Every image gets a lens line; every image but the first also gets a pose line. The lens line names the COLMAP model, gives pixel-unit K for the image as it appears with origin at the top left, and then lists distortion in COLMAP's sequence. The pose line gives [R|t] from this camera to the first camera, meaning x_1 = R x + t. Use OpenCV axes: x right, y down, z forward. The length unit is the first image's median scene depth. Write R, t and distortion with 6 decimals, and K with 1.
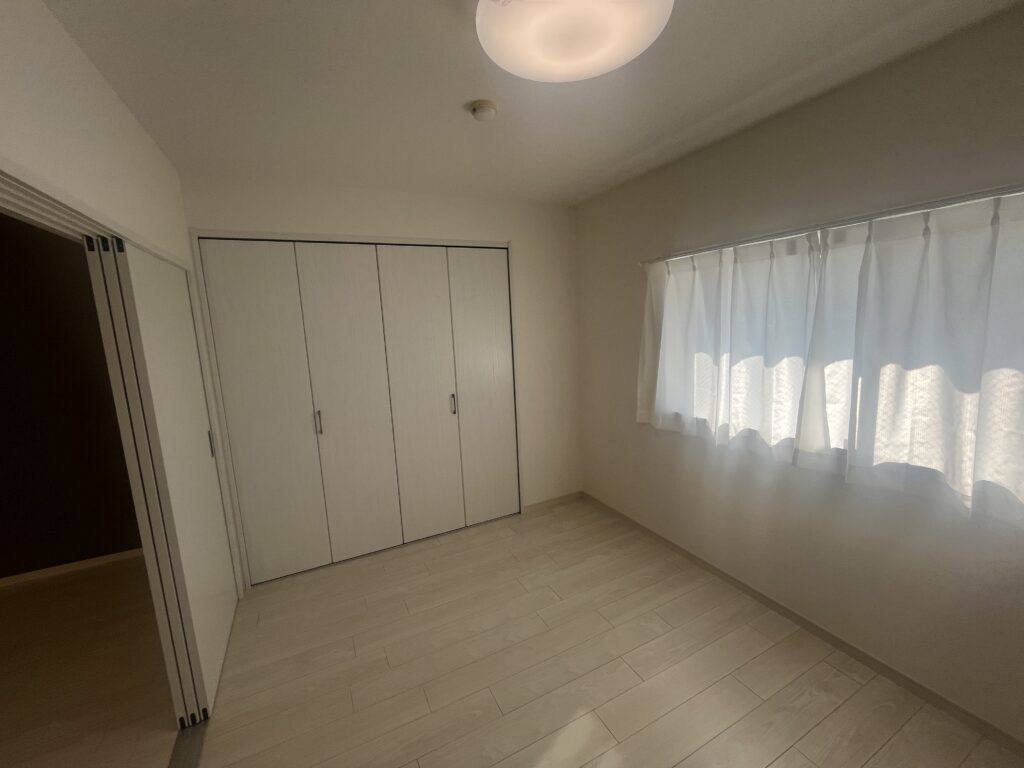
lens RADIAL K [[416.8, 0, 512.0], [0, 416.8, 382.0], [0, 0, 1]] dist [-0.003796, 0.000242]
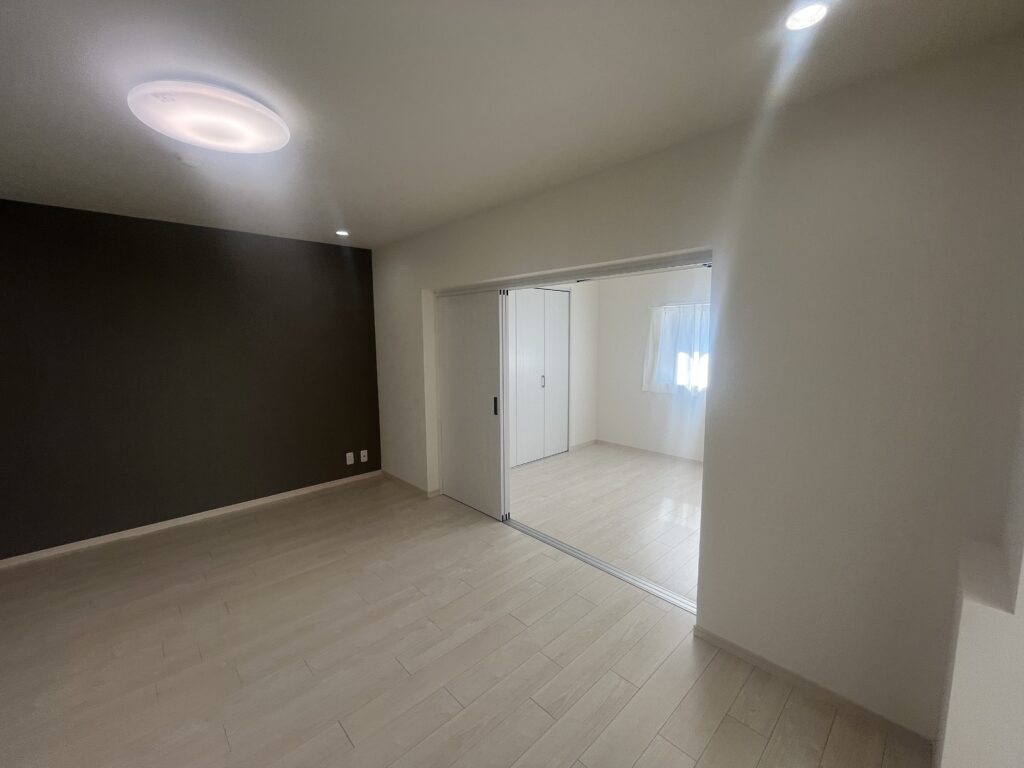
lens RADIAL K [[416.8, 0, 511.3], [0, 416.8, 386.3], [0, 0, 1]] dist [-0.003796, 0.000242]
pose [[0.955833, 0.007884, 0.293805, -0.804984], [0.001177, 0.999529, -0.030650, 0.132626], [-0.293908, 0.029642, 0.955374, -0.602085]]
